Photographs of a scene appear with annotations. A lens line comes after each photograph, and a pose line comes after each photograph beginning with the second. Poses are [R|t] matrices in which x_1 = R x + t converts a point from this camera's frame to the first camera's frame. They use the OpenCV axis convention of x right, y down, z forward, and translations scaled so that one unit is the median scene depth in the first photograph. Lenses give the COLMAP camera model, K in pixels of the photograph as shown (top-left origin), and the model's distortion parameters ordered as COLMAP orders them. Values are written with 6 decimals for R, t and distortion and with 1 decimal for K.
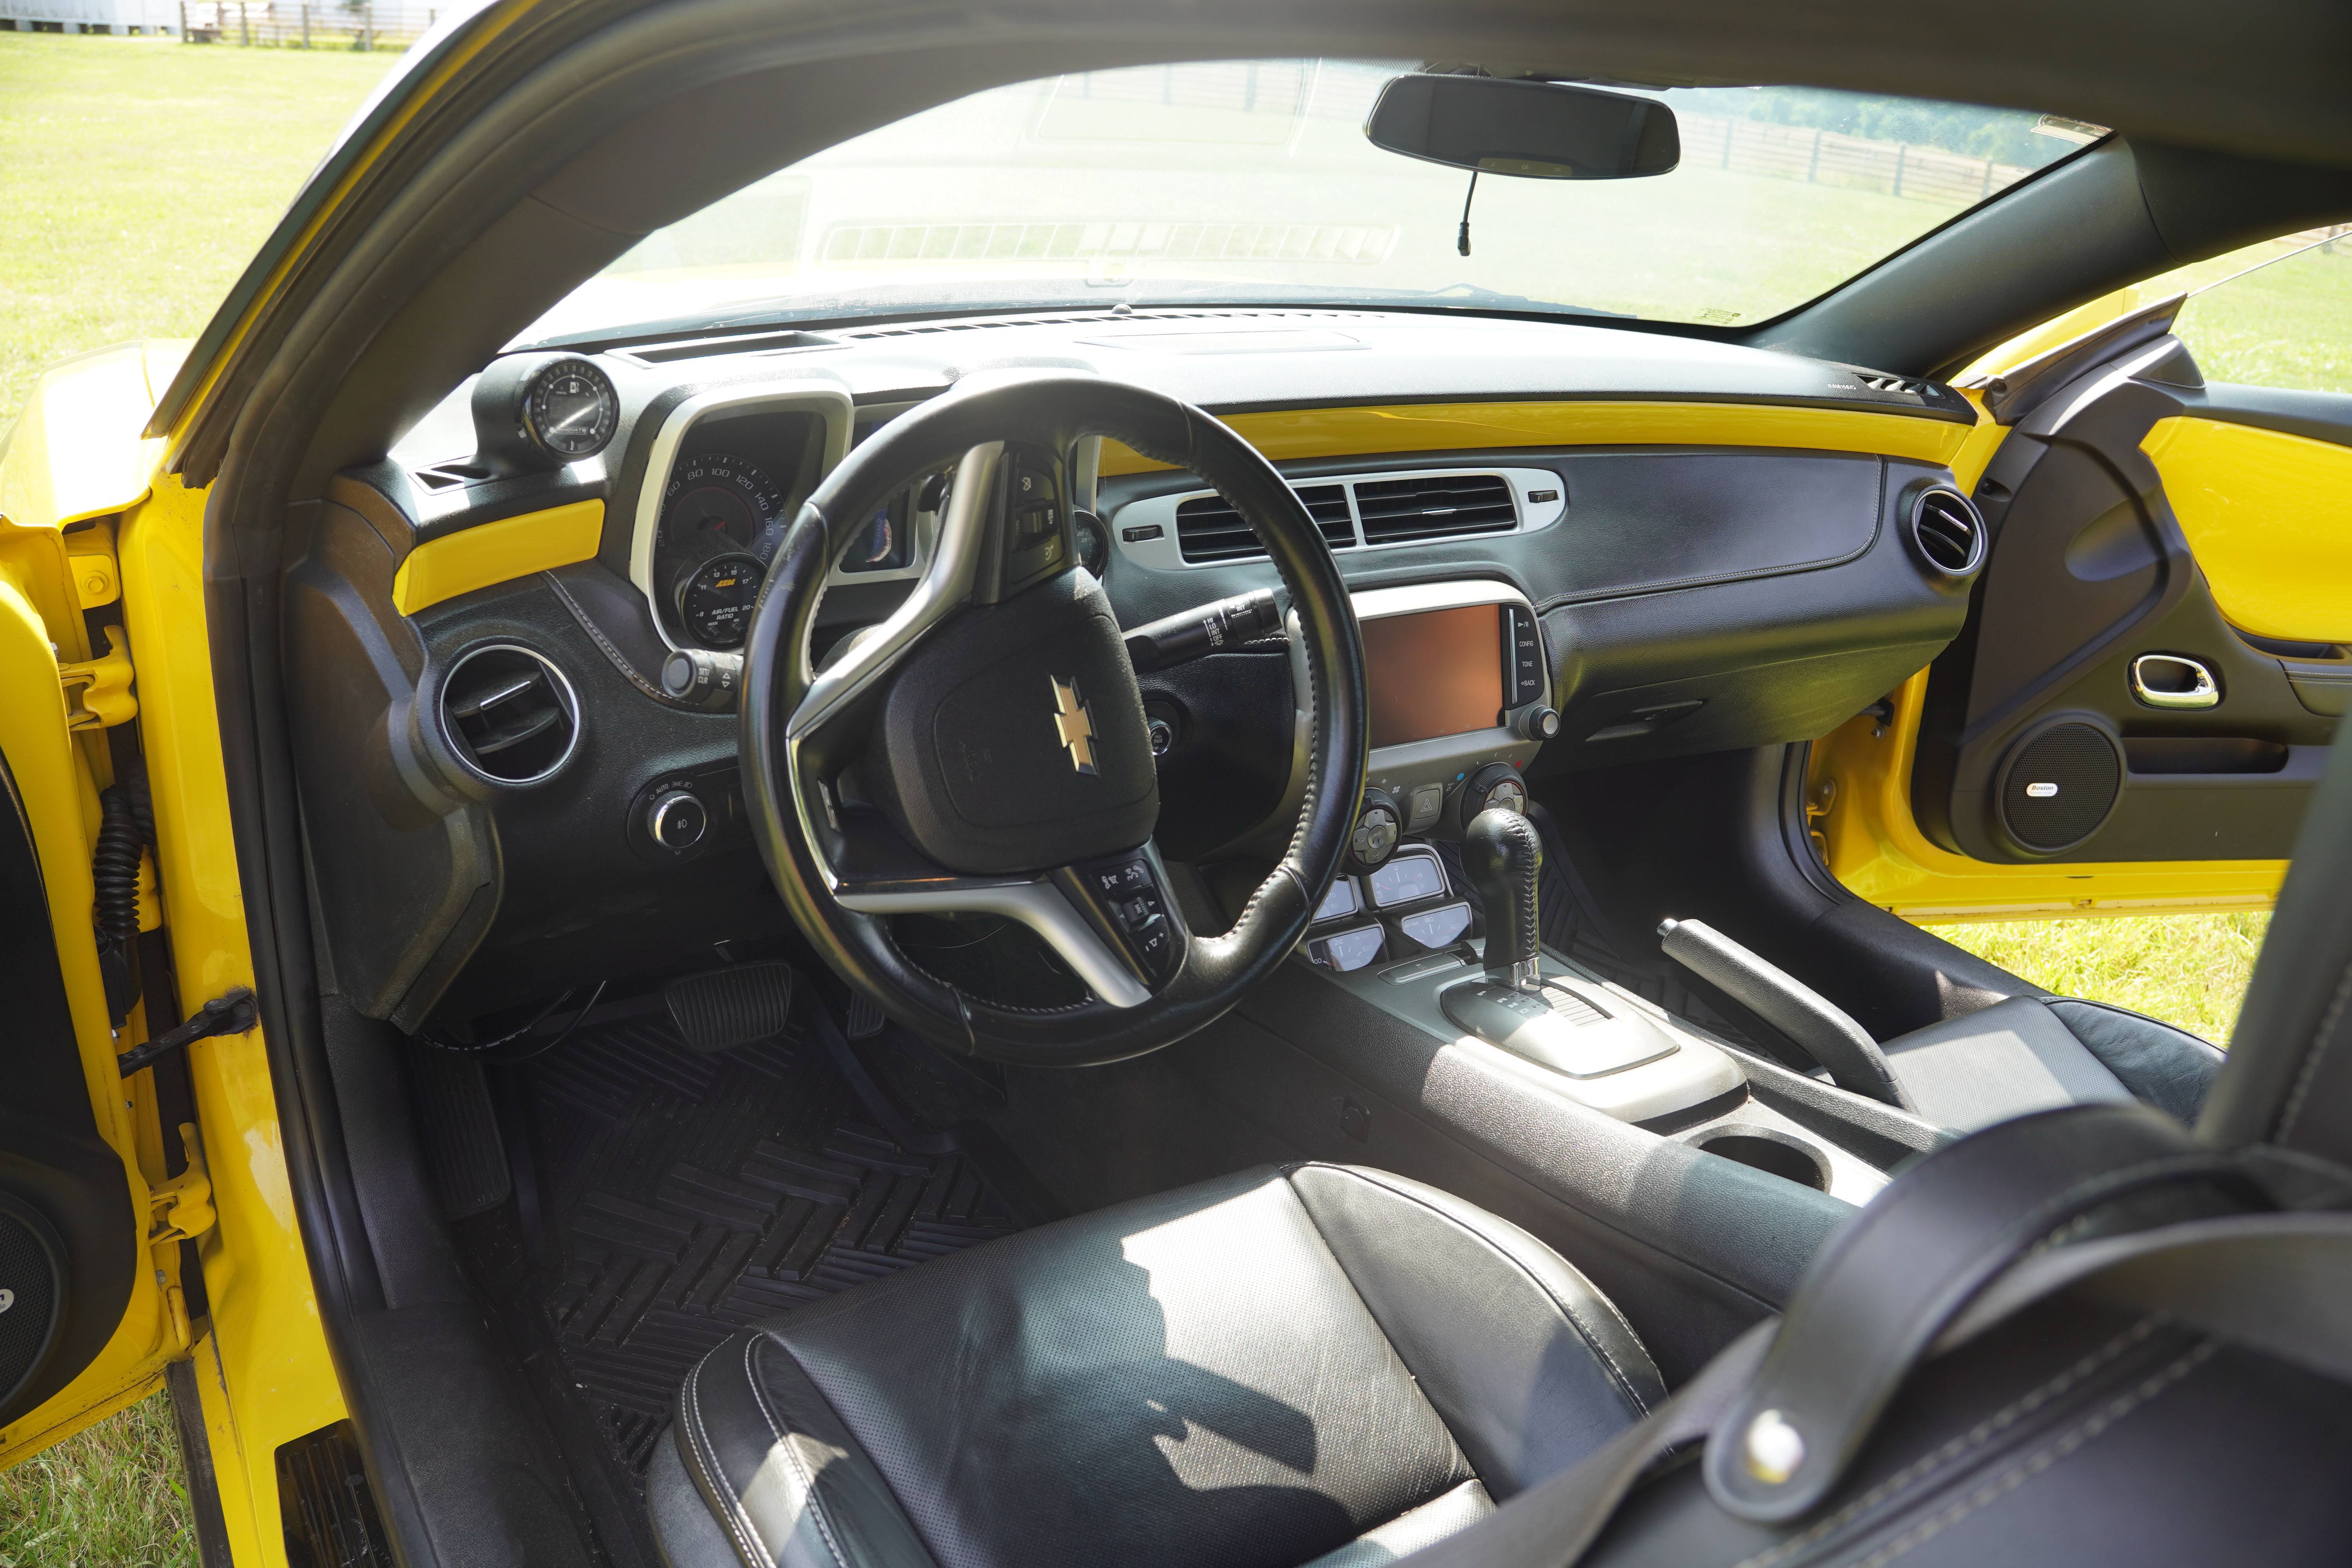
lens RADIAL K [[1849.2, 0, 1176.0], [0, 1849.2, 784.0], [0, 0, 1]] dist [-0.199169, 0.131848]
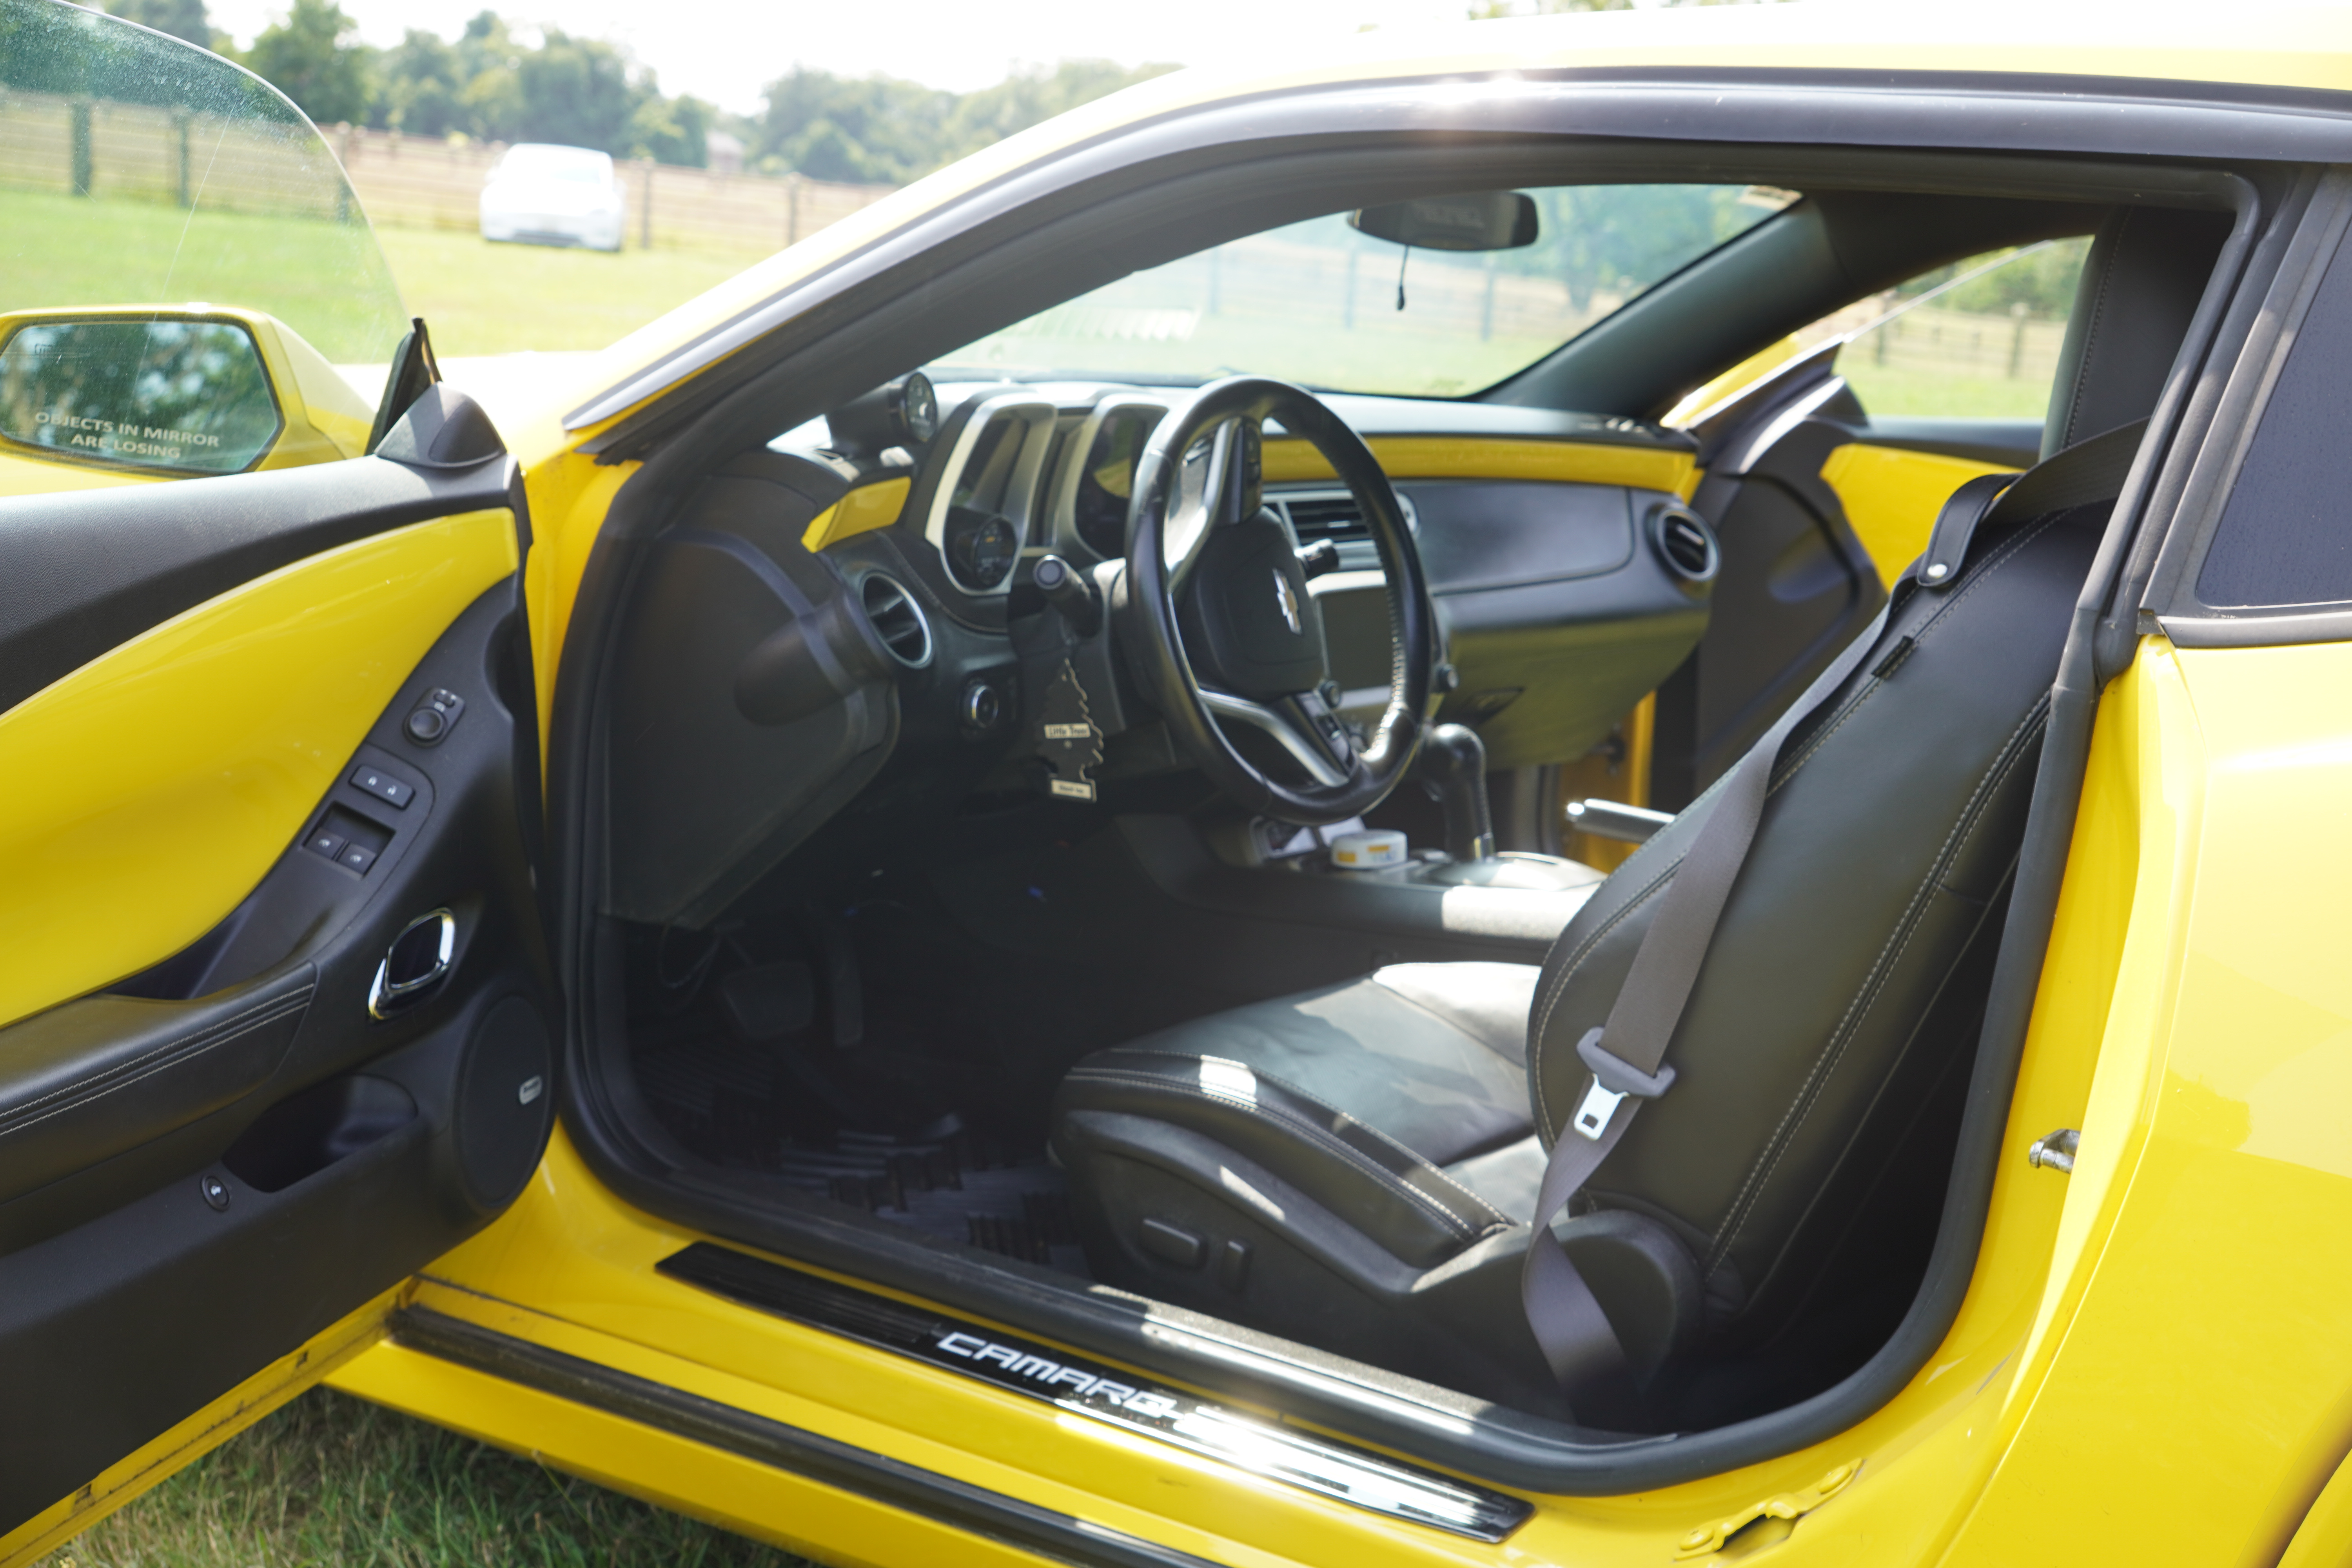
lens RADIAL K [[3318.8, 0, 1176.0], [0, 3318.8, 784.0], [0, 0, 1]] dist [0.429311, 0.004473]
pose [[0.932151, -0.060251, 0.357022, -0.773270], [0.126009, 0.978399, -0.163884, 0.379286], [-0.339436, 0.197752, 0.919607, -1.010782]]
